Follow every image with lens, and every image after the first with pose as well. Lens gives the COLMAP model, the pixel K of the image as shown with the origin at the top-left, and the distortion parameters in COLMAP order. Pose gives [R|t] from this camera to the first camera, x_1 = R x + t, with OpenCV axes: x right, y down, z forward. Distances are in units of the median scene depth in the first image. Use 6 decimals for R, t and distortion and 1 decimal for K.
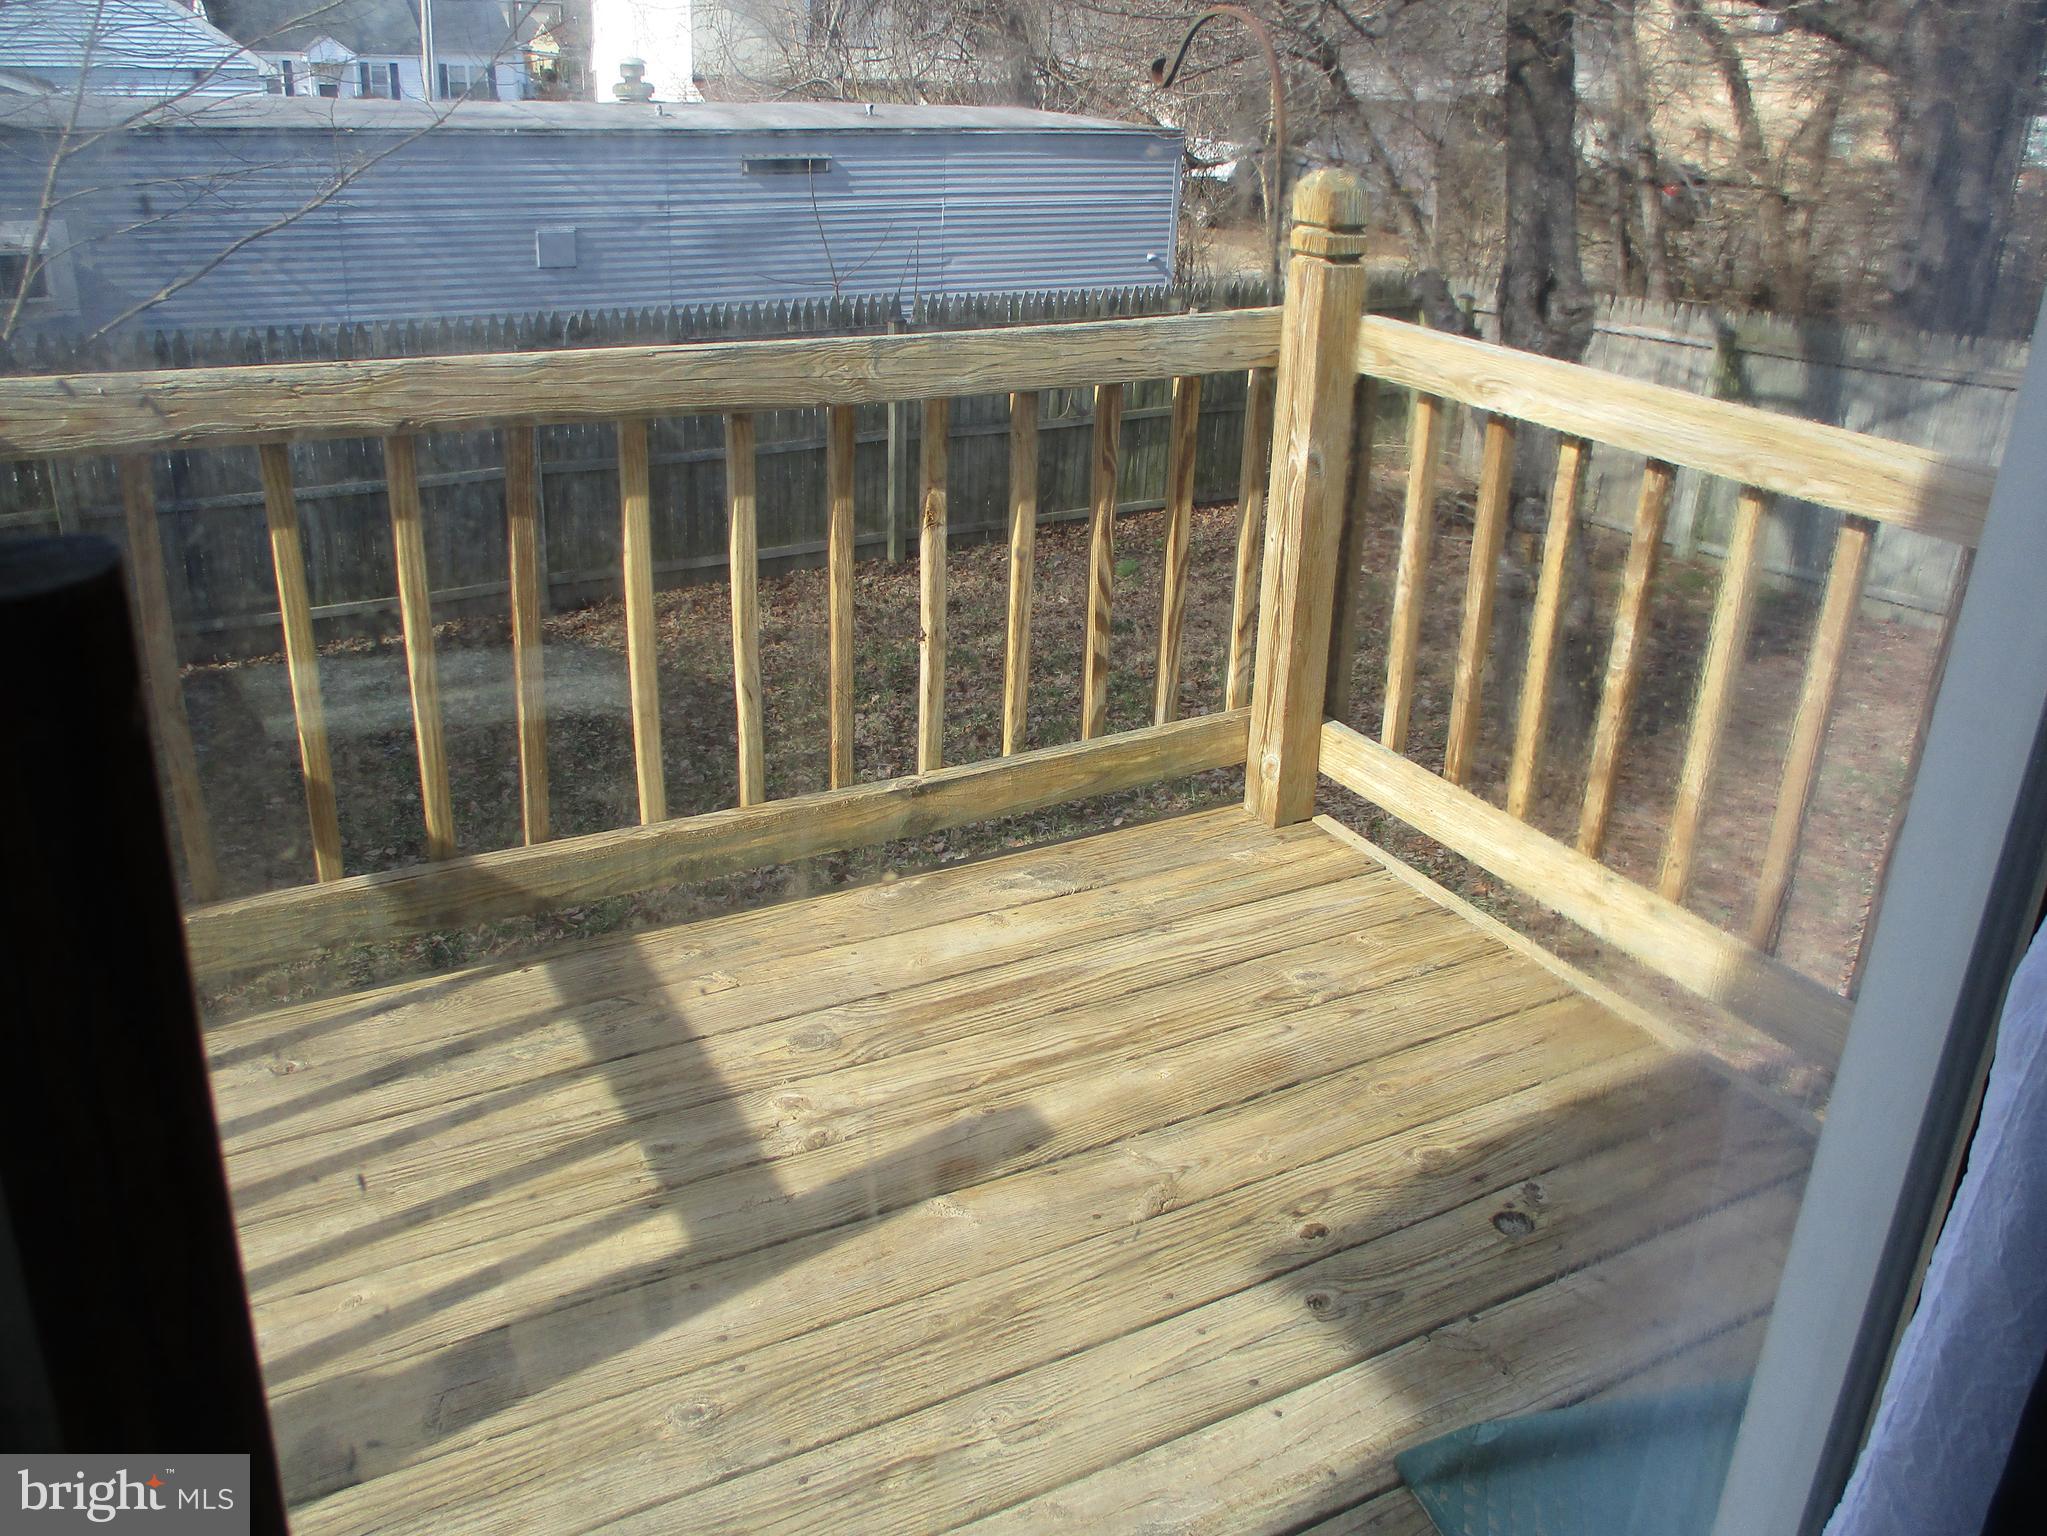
lens RADIAL K [[1678.1, 0, 1023.5], [0, 1678.1, 768.0], [0, 0, 1]] dist [-0.040164, 0.009934]
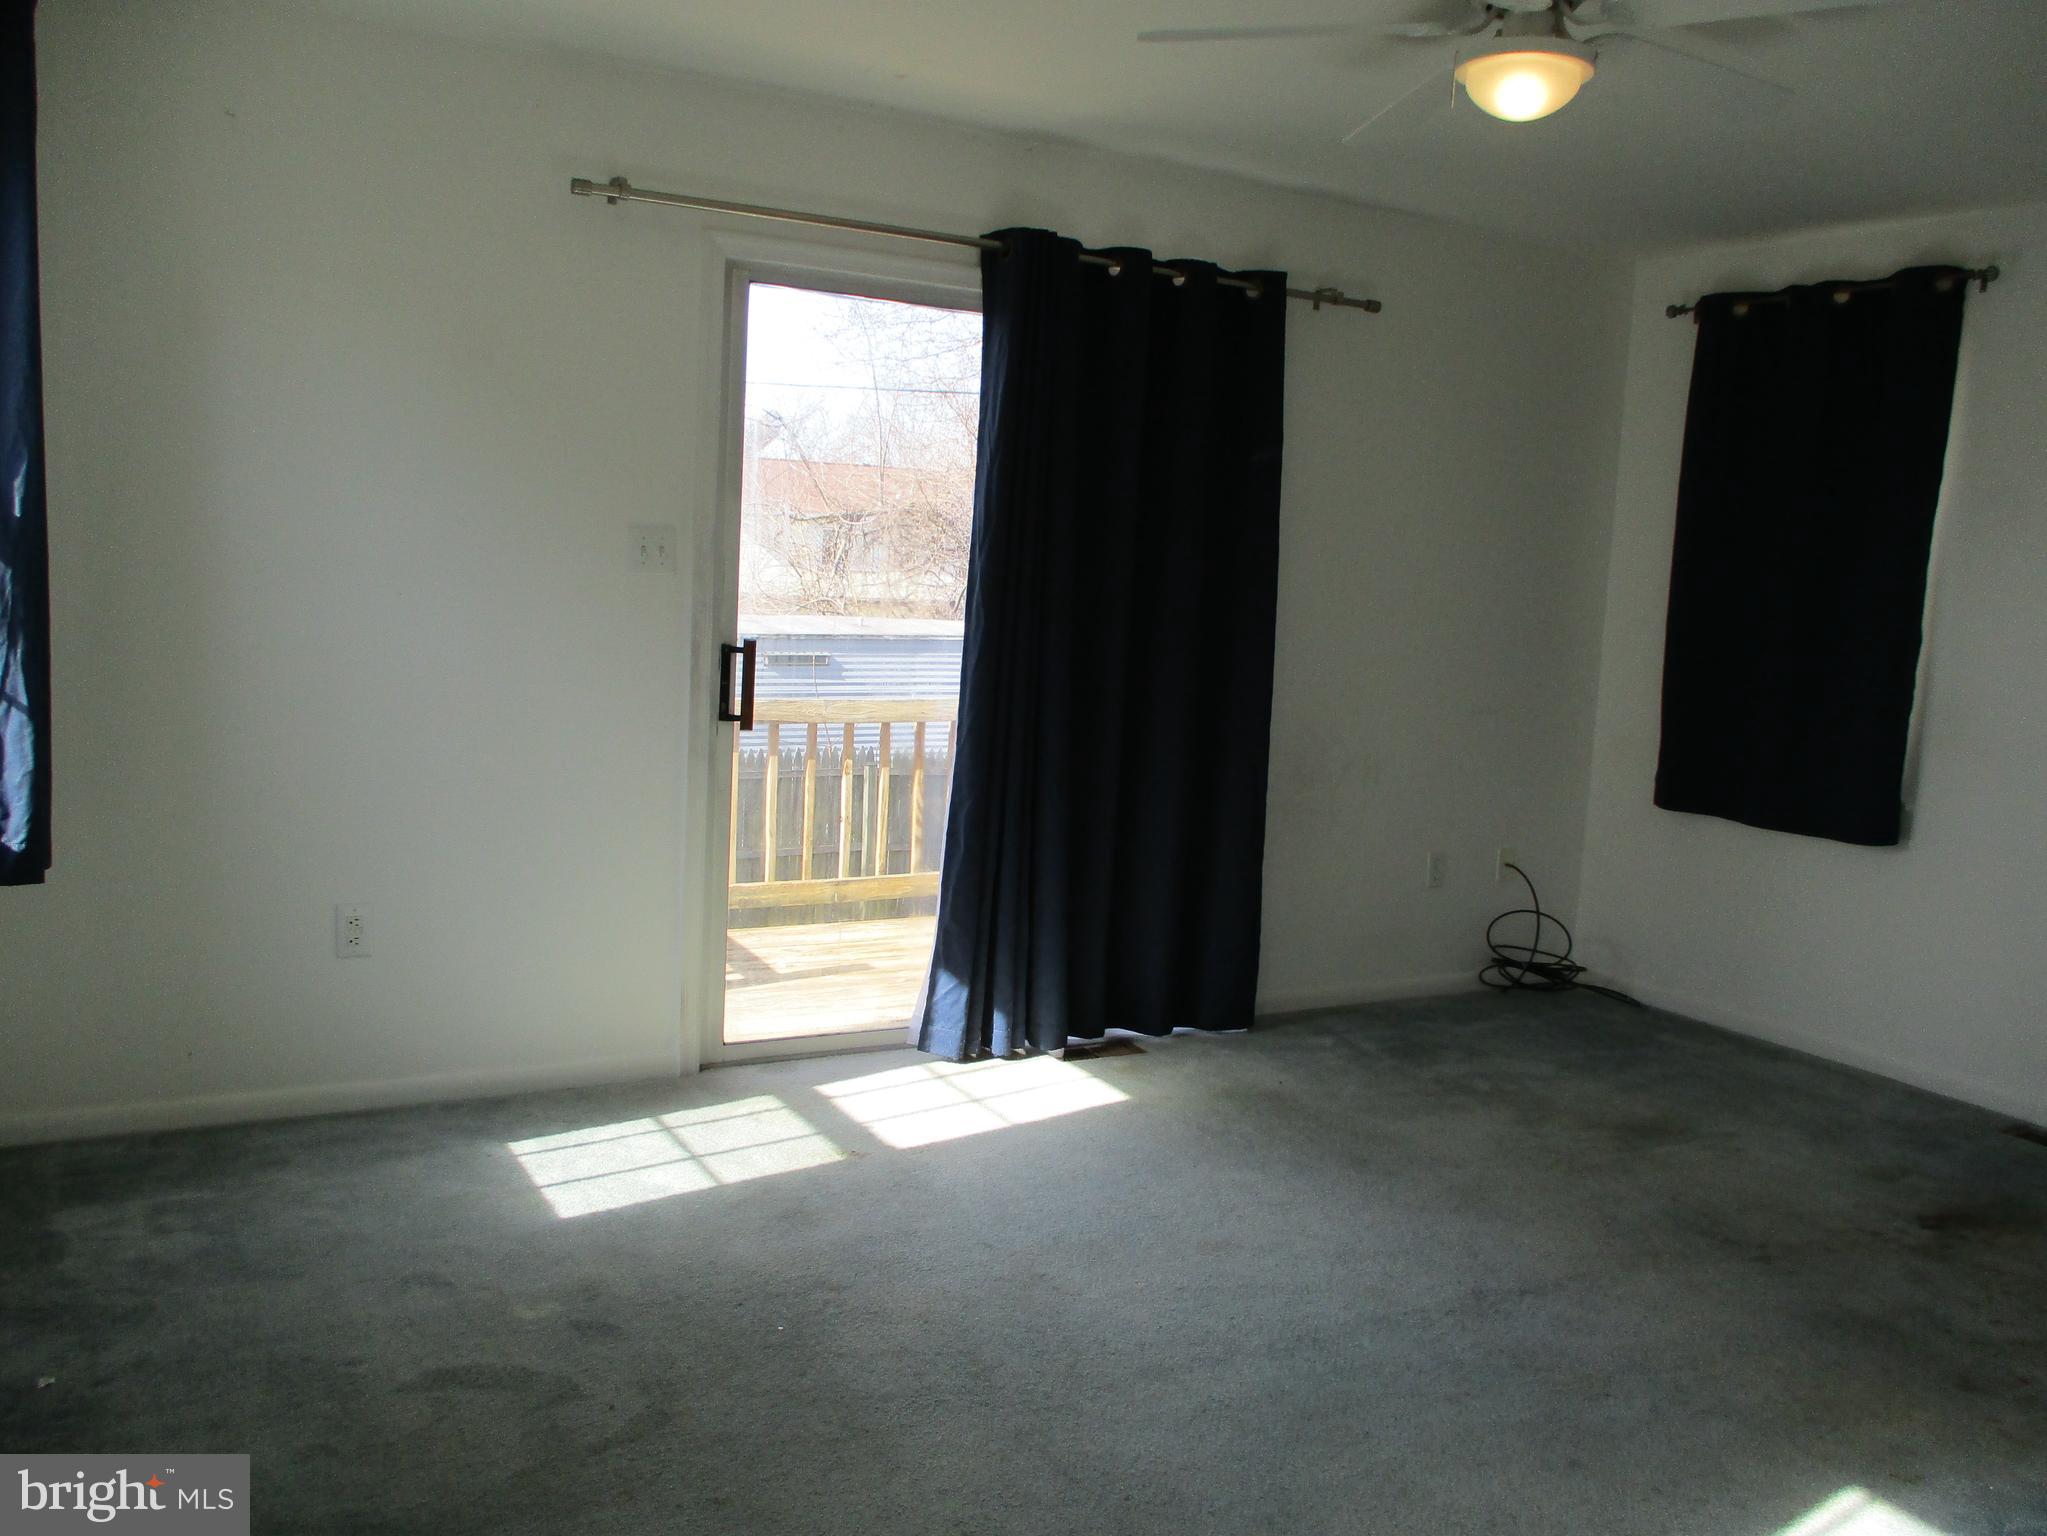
lens RADIAL K [[1678.1, 0, 1023.5], [0, 1678.1, 768.0], [0, 0, 1]] dist [-0.040164, 0.009934]
pose [[0.999935, 0.011275, 0.001774, 0.190664], [-0.010297, 0.958190, -0.285947, 0.521285], [-0.004924, 0.285910, 0.958244, -1.318608]]
